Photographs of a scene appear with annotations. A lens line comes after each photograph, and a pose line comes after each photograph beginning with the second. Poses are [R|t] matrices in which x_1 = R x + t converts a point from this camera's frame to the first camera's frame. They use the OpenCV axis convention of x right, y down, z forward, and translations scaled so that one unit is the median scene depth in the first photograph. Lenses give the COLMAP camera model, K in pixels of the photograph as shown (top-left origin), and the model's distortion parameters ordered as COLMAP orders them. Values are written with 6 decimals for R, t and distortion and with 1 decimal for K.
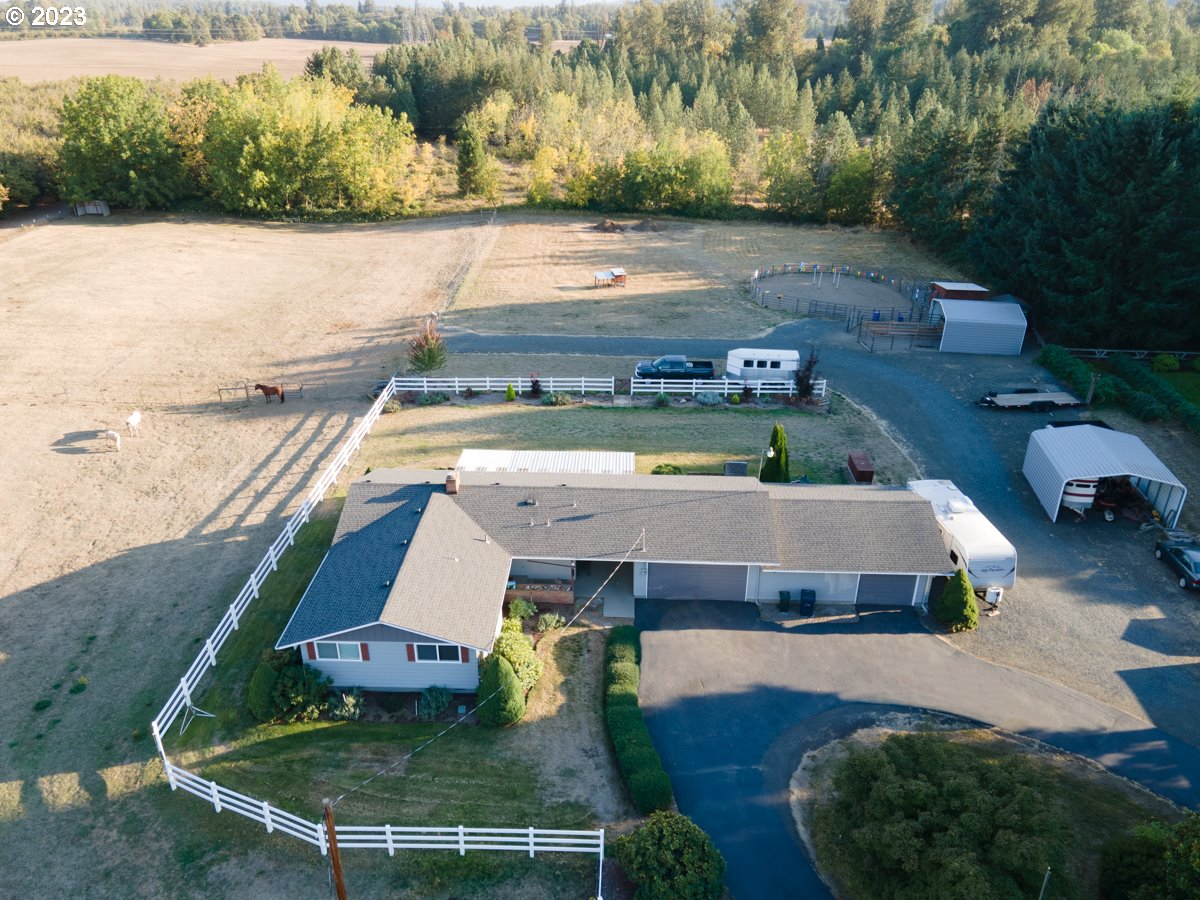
lens RADIAL K [[859.6, 0, 600.3], [0, 859.6, 450.5], [0, 0, 1]] dist [0.030323, 0.011916]
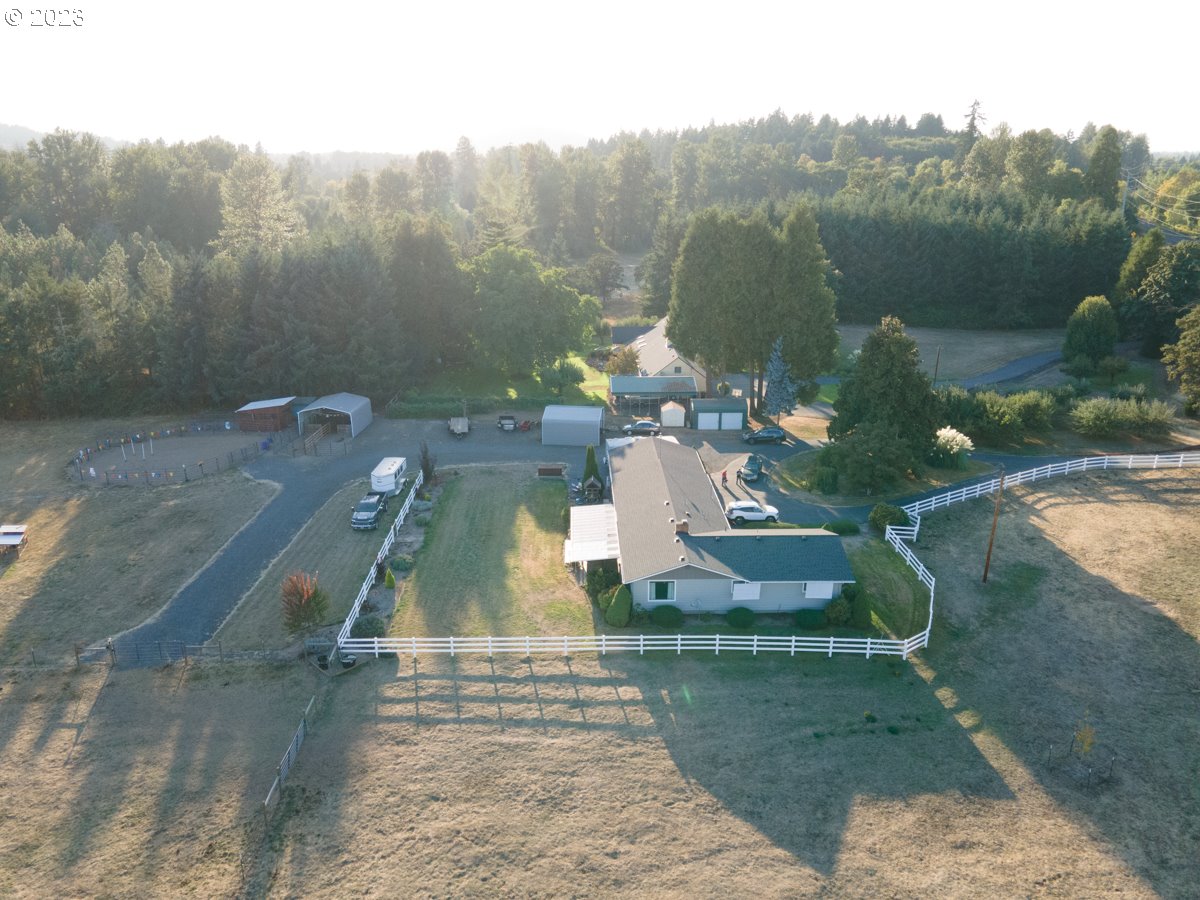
lens RADIAL K [[859.6, 0, 599.8], [0, 859.6, 449.1], [0, 0, 1]] dist [0.030323, 0.011916]
pose [[-0.064216, -0.316182, 0.946523, -1.192653], [0.441651, 0.841533, 0.311074, -0.465993], [-0.894886, 0.438009, 0.085602, 0.764436]]
